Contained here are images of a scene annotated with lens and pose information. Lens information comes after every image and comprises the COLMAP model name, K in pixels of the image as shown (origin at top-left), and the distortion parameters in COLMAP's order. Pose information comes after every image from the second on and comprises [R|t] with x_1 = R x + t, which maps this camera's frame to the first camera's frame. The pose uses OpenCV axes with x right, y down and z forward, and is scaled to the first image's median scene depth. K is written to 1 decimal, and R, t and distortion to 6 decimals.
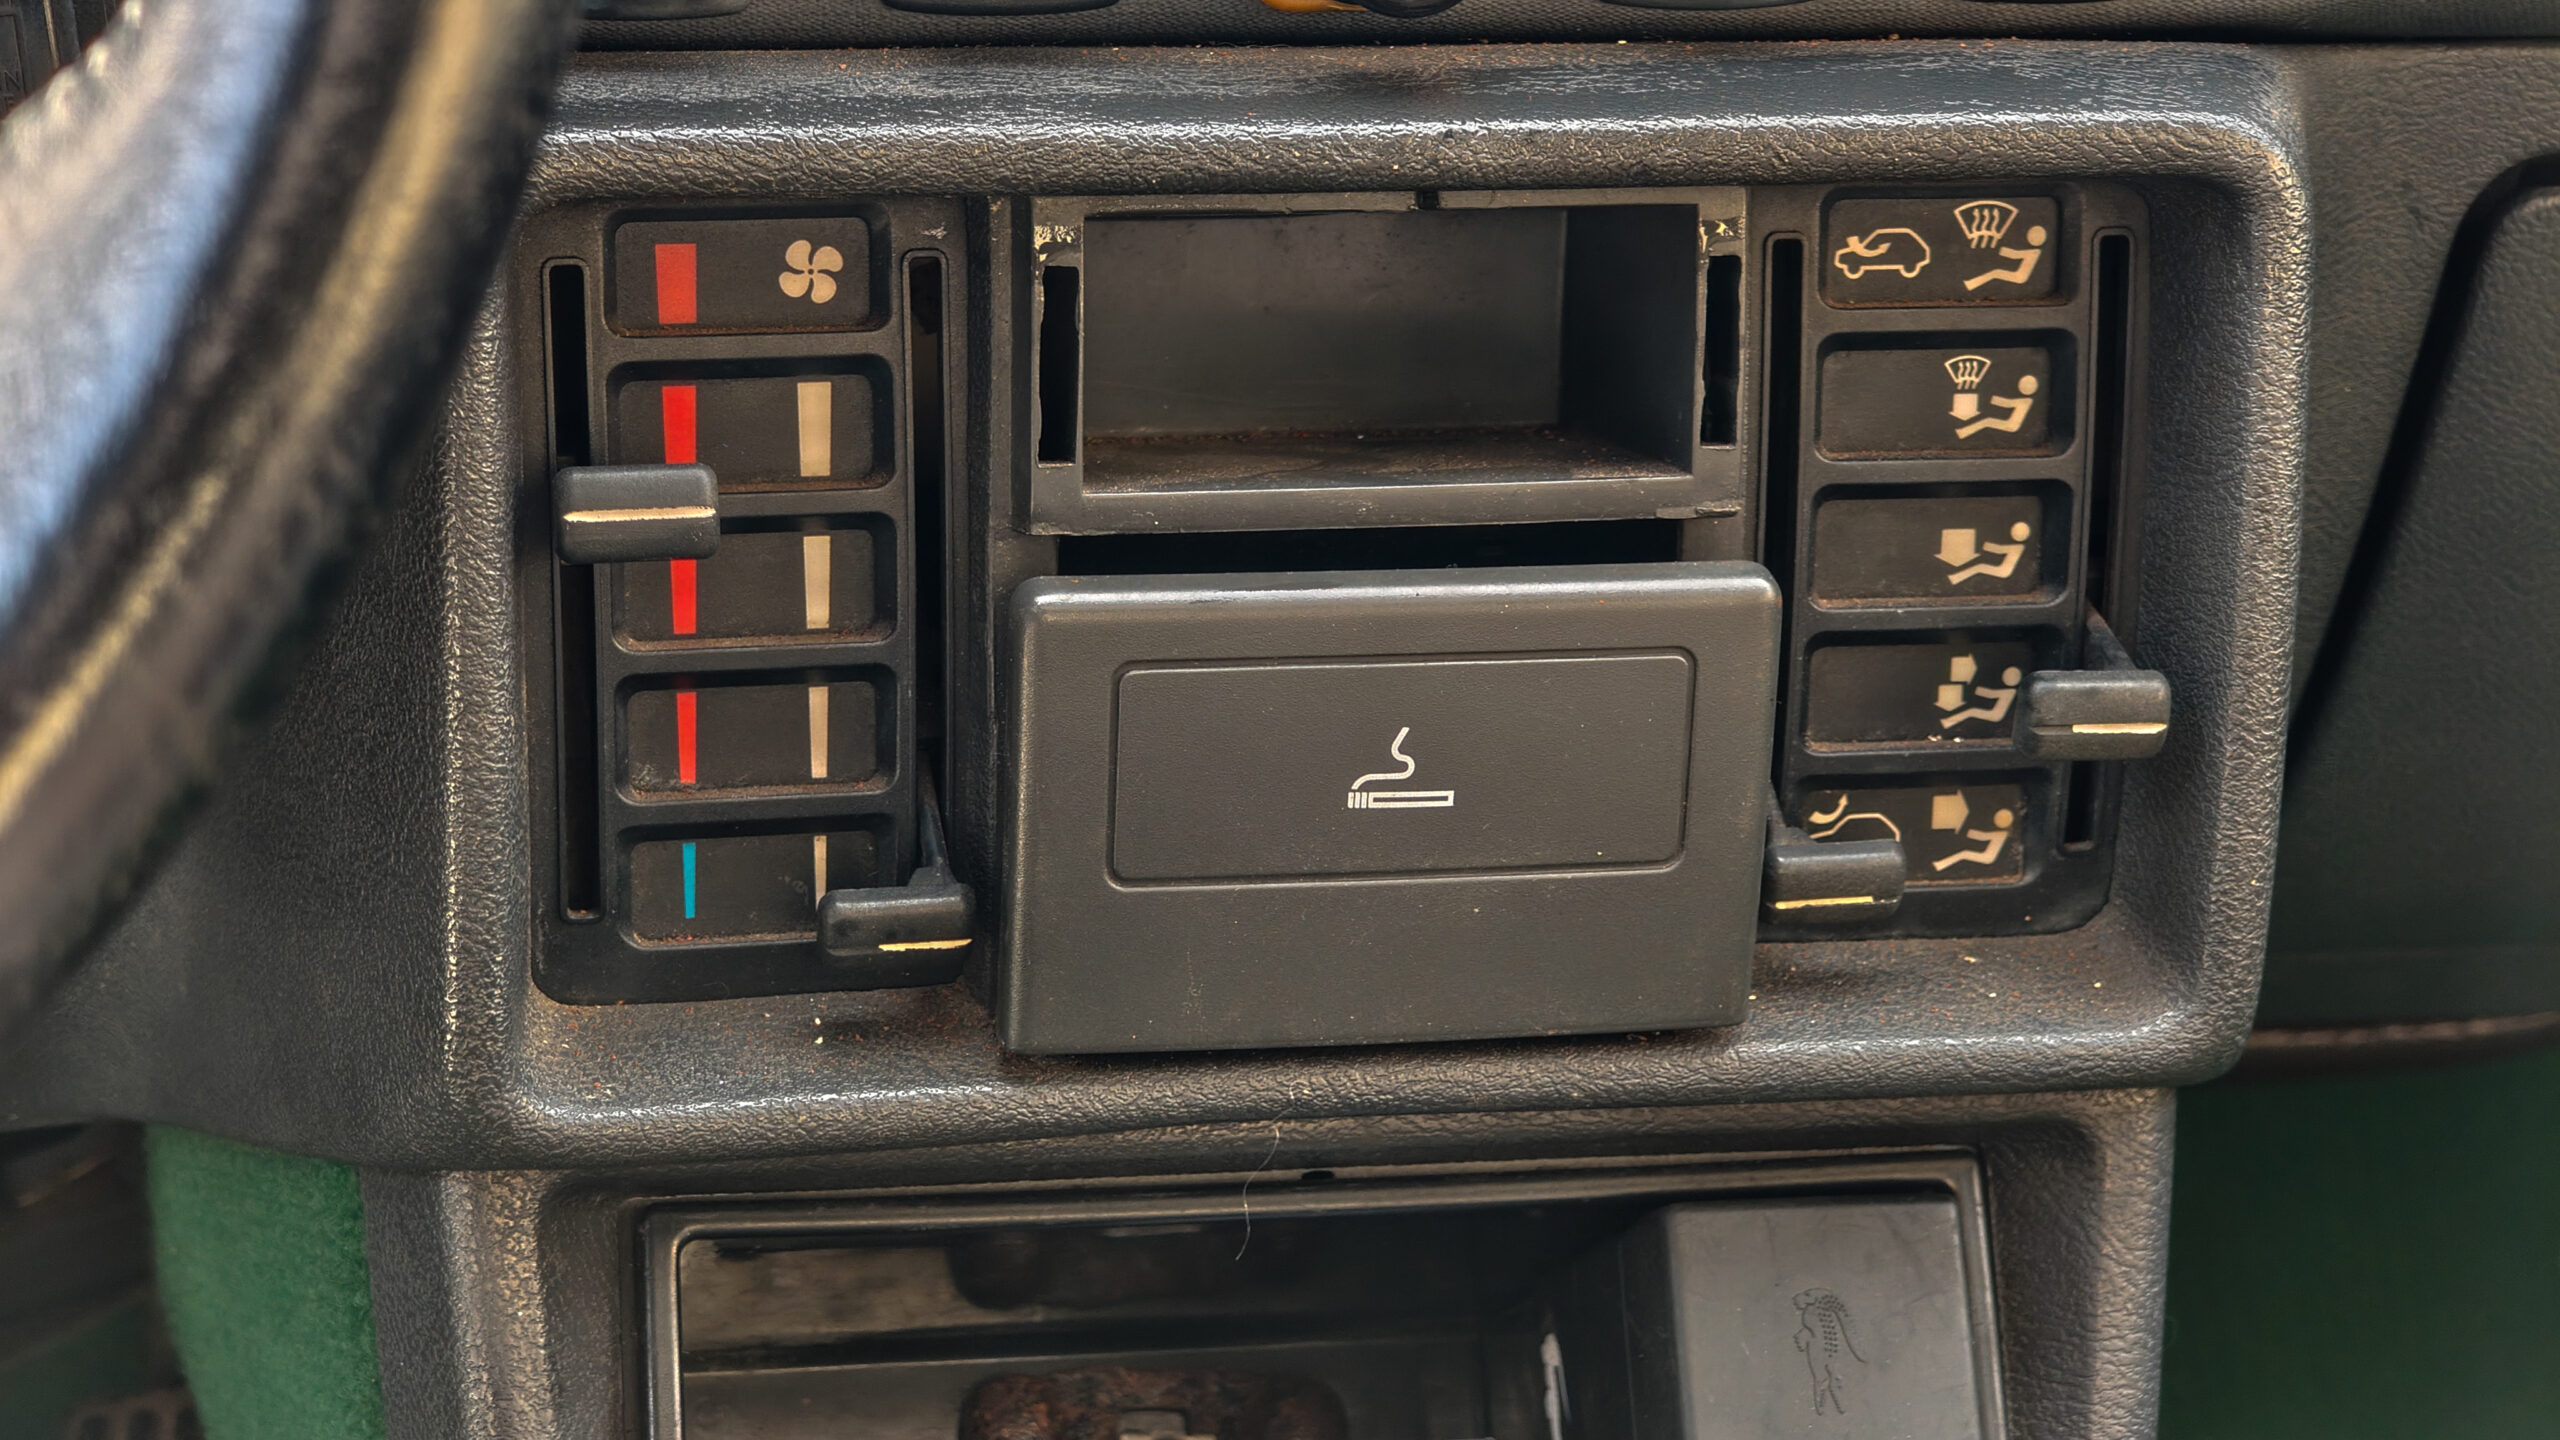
lens RADIAL K [[5269.5, 0, 1271.0], [0, 5269.5, 717.6], [0, 0, 1]] dist [0.159293, 0.000000]
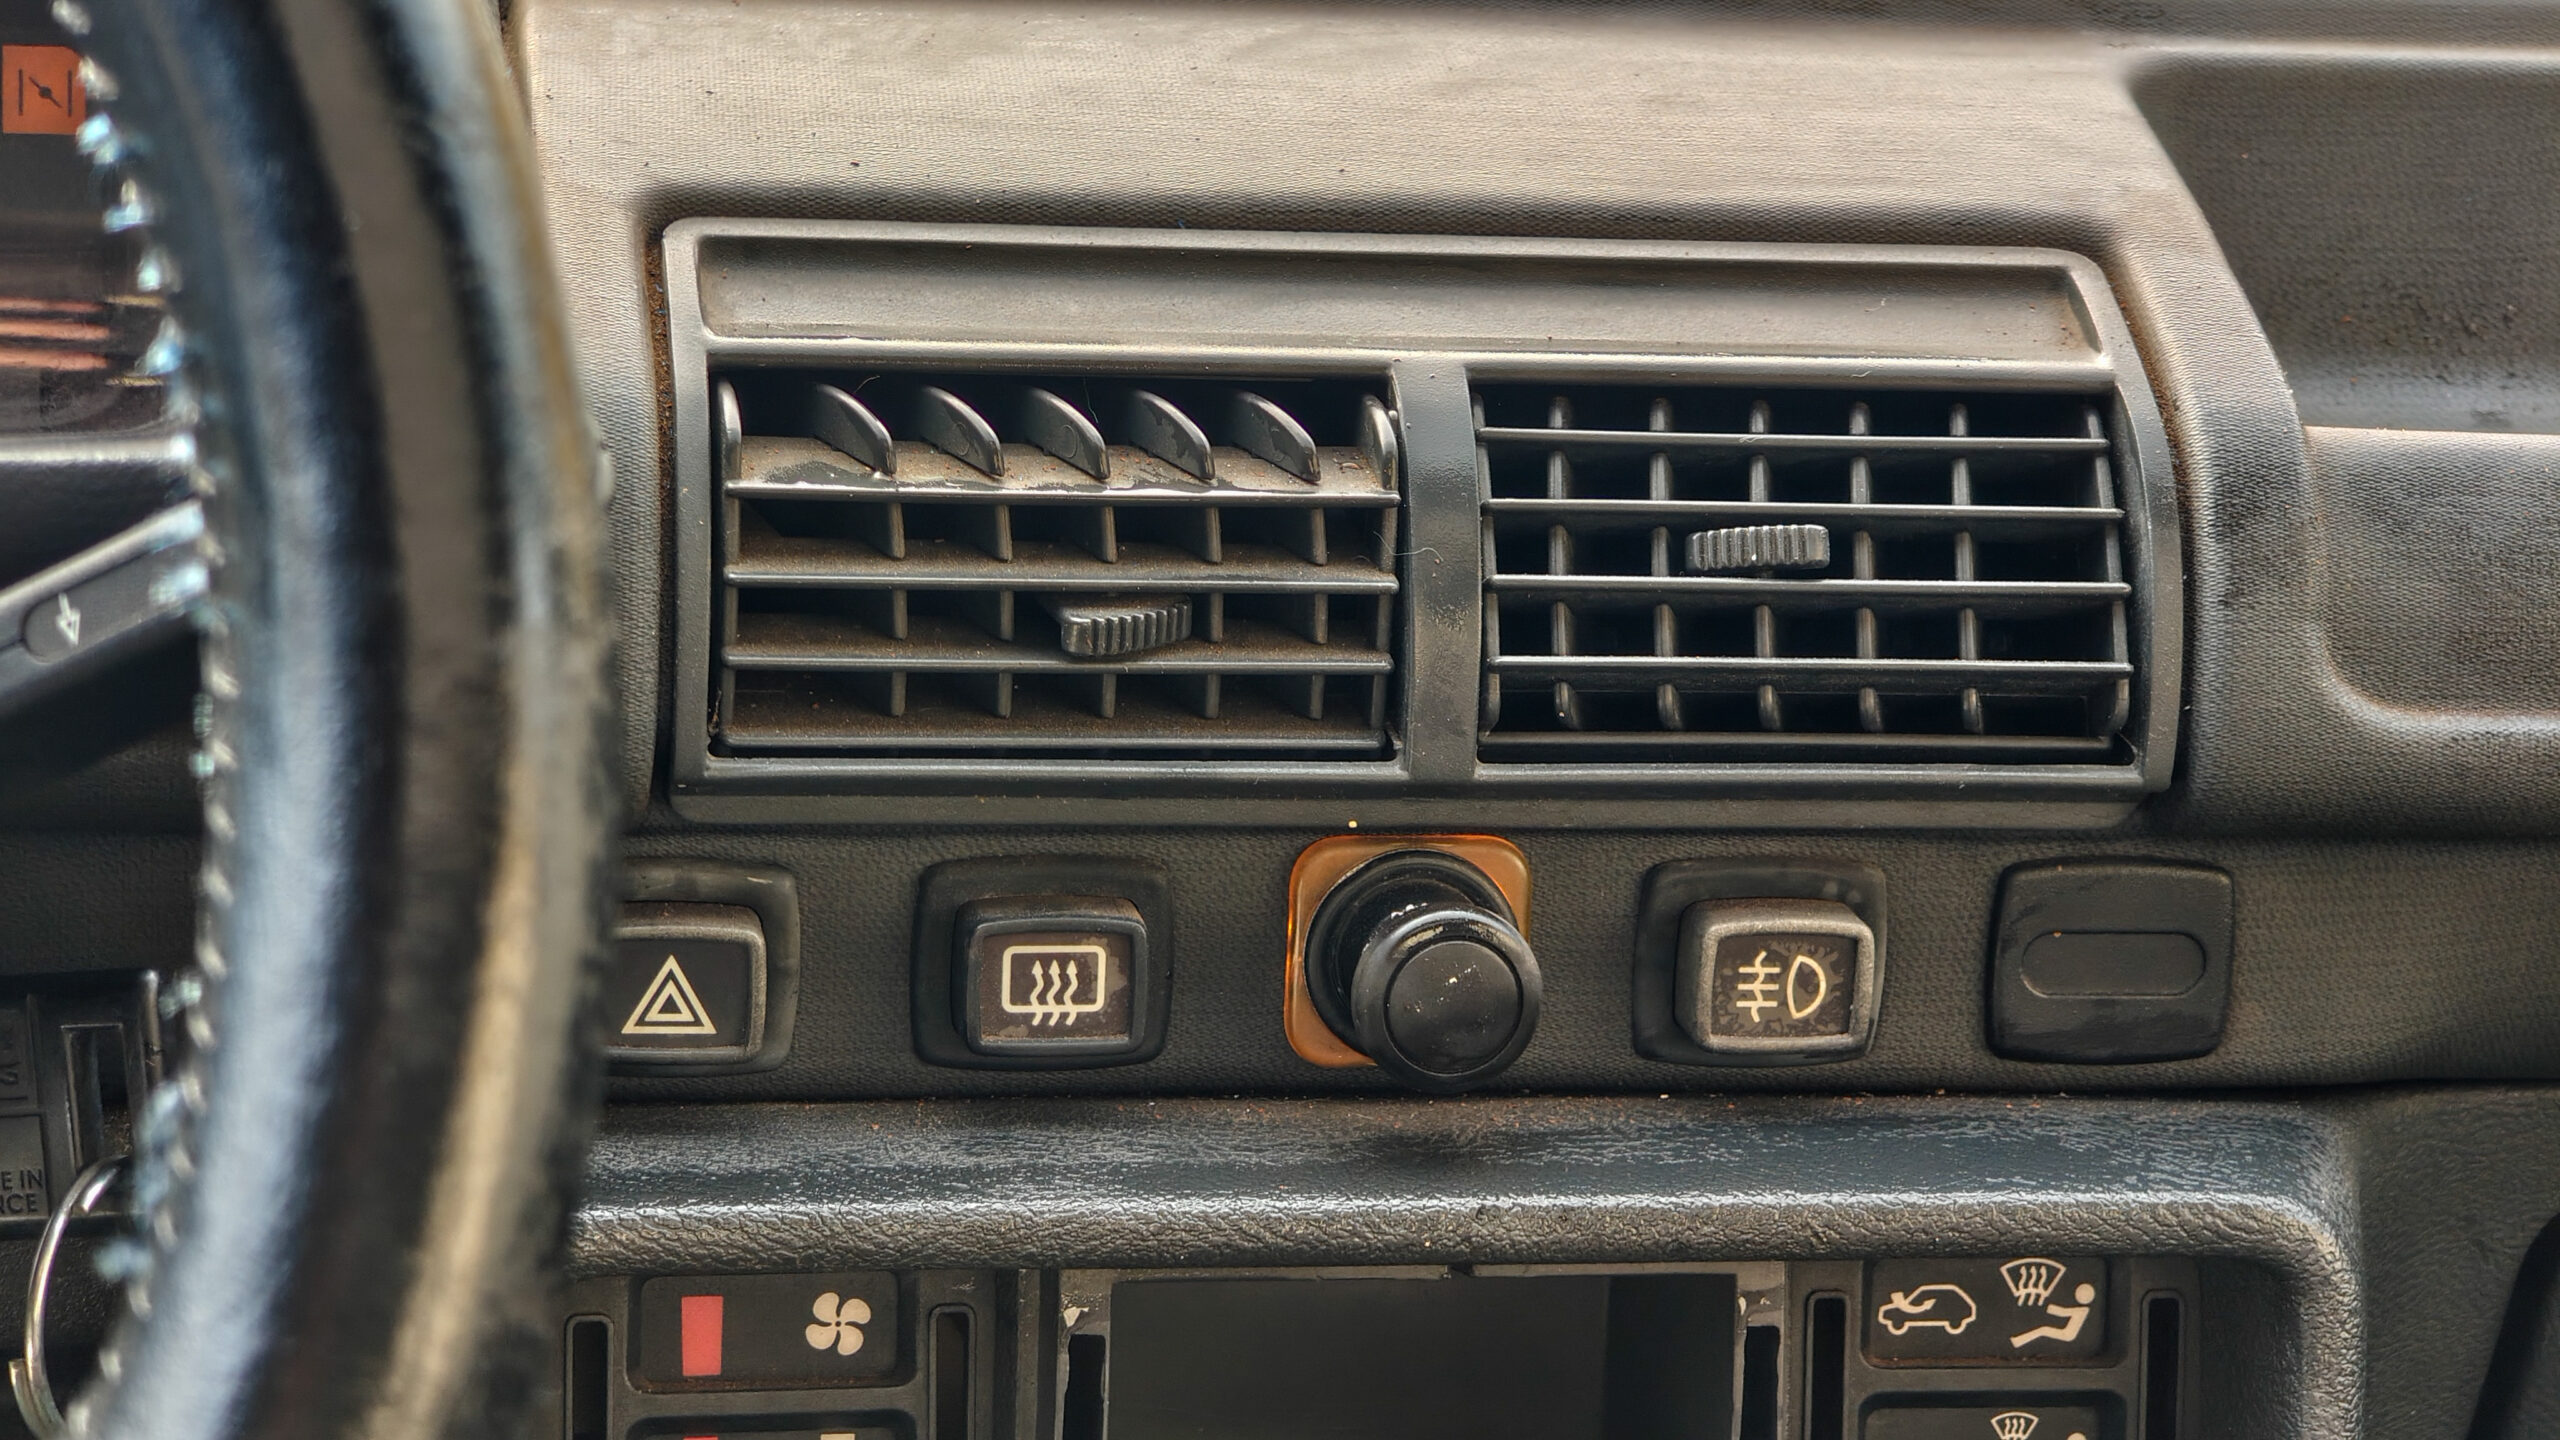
lens RADIAL K [[5269.5, 0, 1288.5], [0, 5269.5, 722.0], [0, 0, 1]] dist [0.159293, 0.000000]
pose [[0.999351, 0.022539, -0.028096, 0.022735], [-0.025022, 0.995498, -0.091420, -0.108293], [0.025909, 0.092064, 0.995416, 0.003918]]
